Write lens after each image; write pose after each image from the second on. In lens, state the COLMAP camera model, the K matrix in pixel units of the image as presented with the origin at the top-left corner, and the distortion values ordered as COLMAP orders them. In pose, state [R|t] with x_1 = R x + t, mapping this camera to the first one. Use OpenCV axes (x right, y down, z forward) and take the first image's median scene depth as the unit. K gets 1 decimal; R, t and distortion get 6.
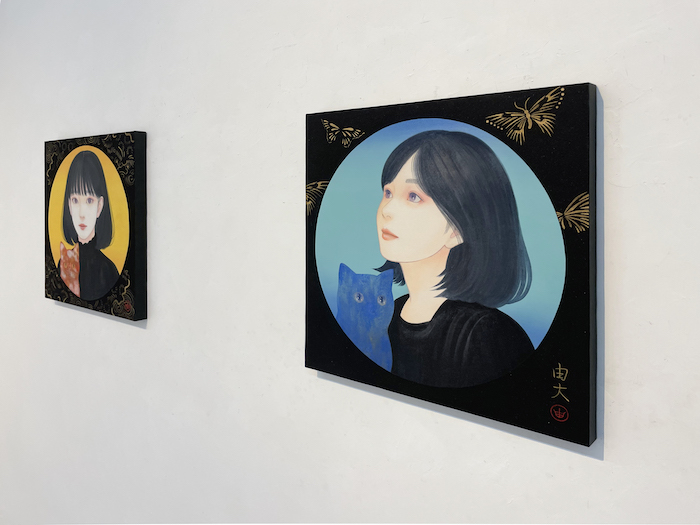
lens RADIAL K [[521.4, 0, 369.8], [0, 521.4, 279.7], [0, 0, 1]] dist [0.035230, -0.027206]
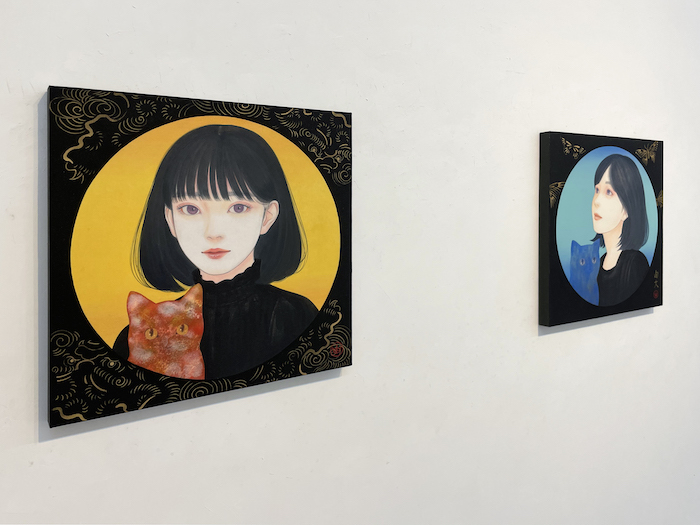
lens RADIAL K [[521.4, 0, 352.3], [0, 521.4, 263.3], [0, 0, 1]] dist [0.035230, -0.027206]
pose [[0.387598, -0.125250, 0.913280, -1.599351], [0.163342, 0.984381, 0.065679, -0.162147], [-0.907241, 0.123720, 0.402003, 0.989674]]
